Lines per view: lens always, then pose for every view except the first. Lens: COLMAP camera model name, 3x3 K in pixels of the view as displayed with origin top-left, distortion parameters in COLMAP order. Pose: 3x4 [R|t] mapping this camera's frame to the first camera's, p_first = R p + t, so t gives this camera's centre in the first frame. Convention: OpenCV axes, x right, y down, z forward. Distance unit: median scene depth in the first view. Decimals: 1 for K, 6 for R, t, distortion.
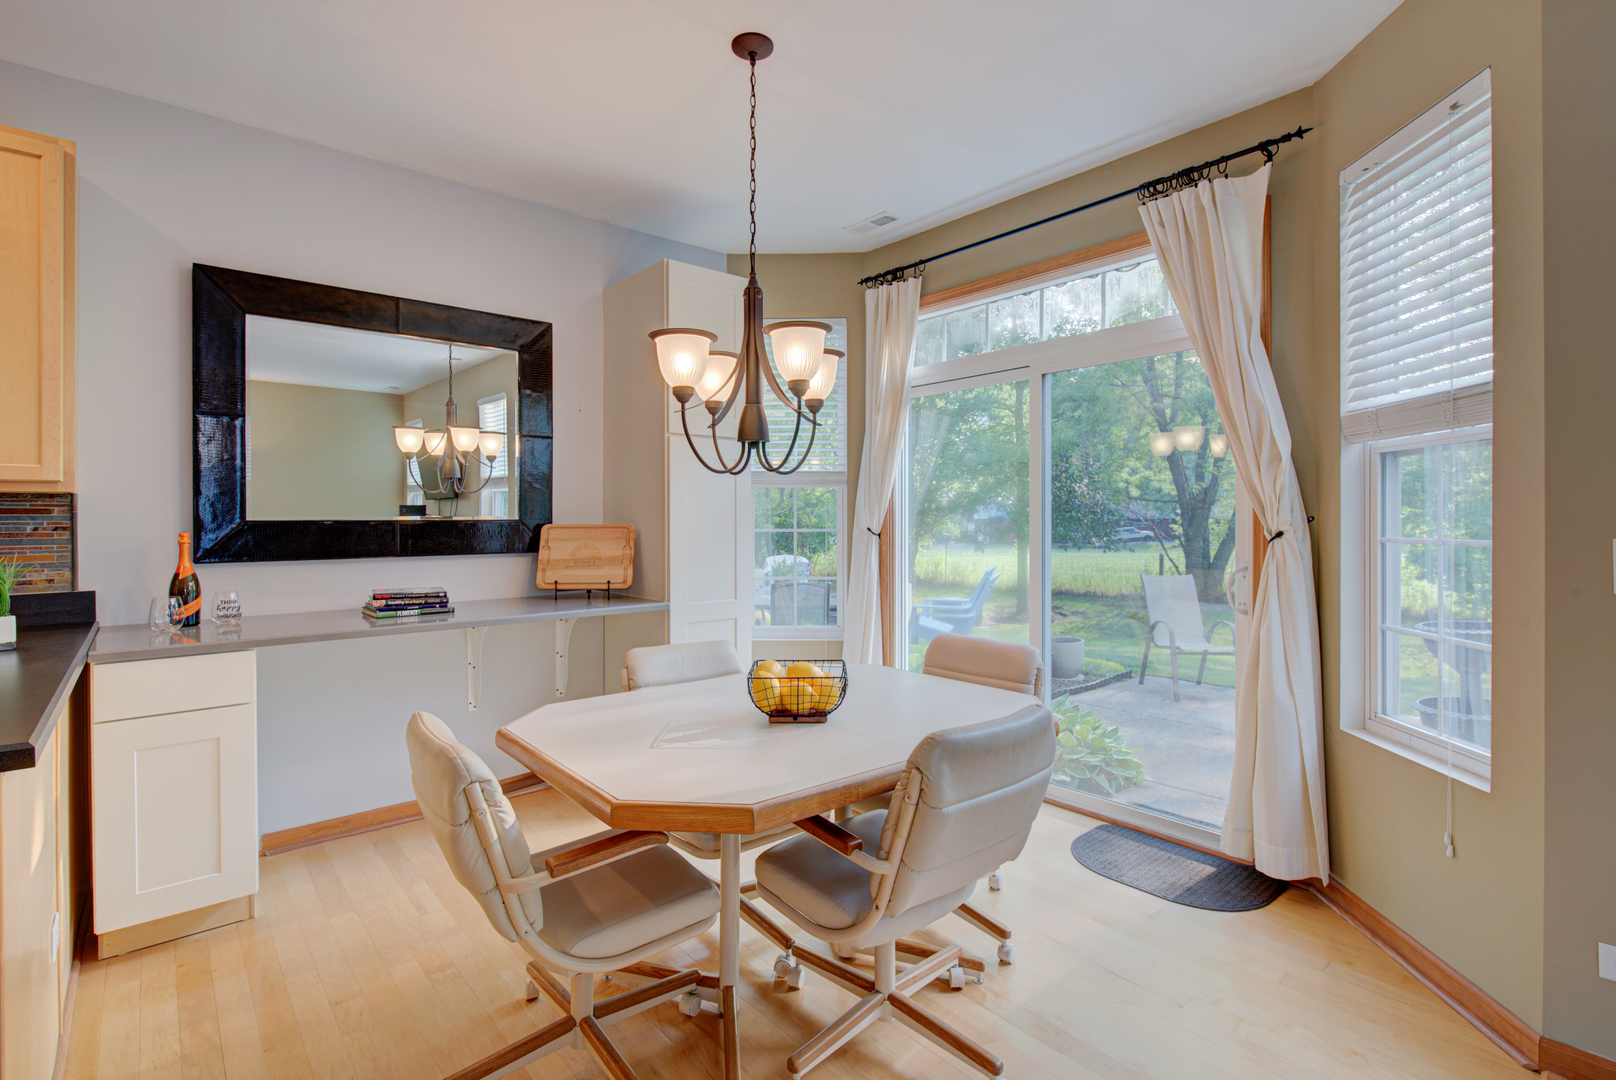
lens RADIAL K [[776.9, 0, 809.9], [0, 776.9, 518.1], [0, 0, 1]] dist [-0.001165, -0.000354]
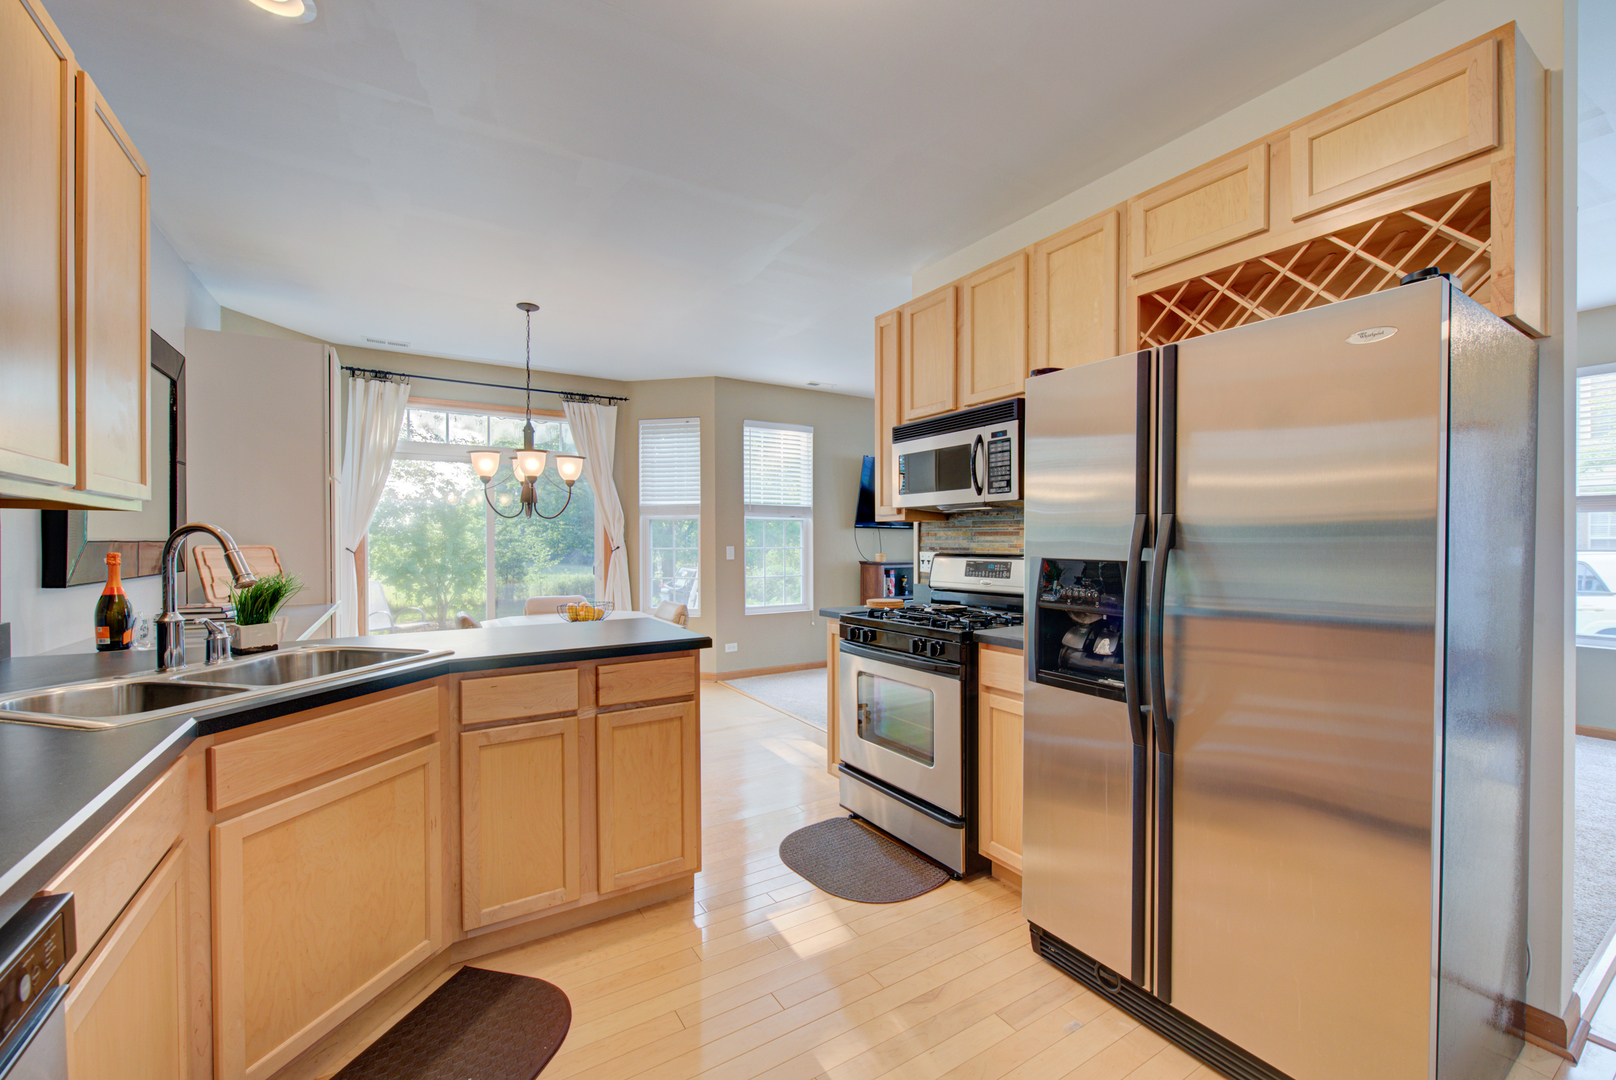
lens RADIAL K [[646.6, 0, 815.7], [0, 646.6, 549.3], [0, 0, 1]] dist [0.002325, -0.000062]
pose [[0.143018, -0.007714, 0.989690, -1.496960], [0.001029, 0.999970, 0.007646, 0.010070], [-0.989720, -0.000075, 0.143022, 0.017666]]
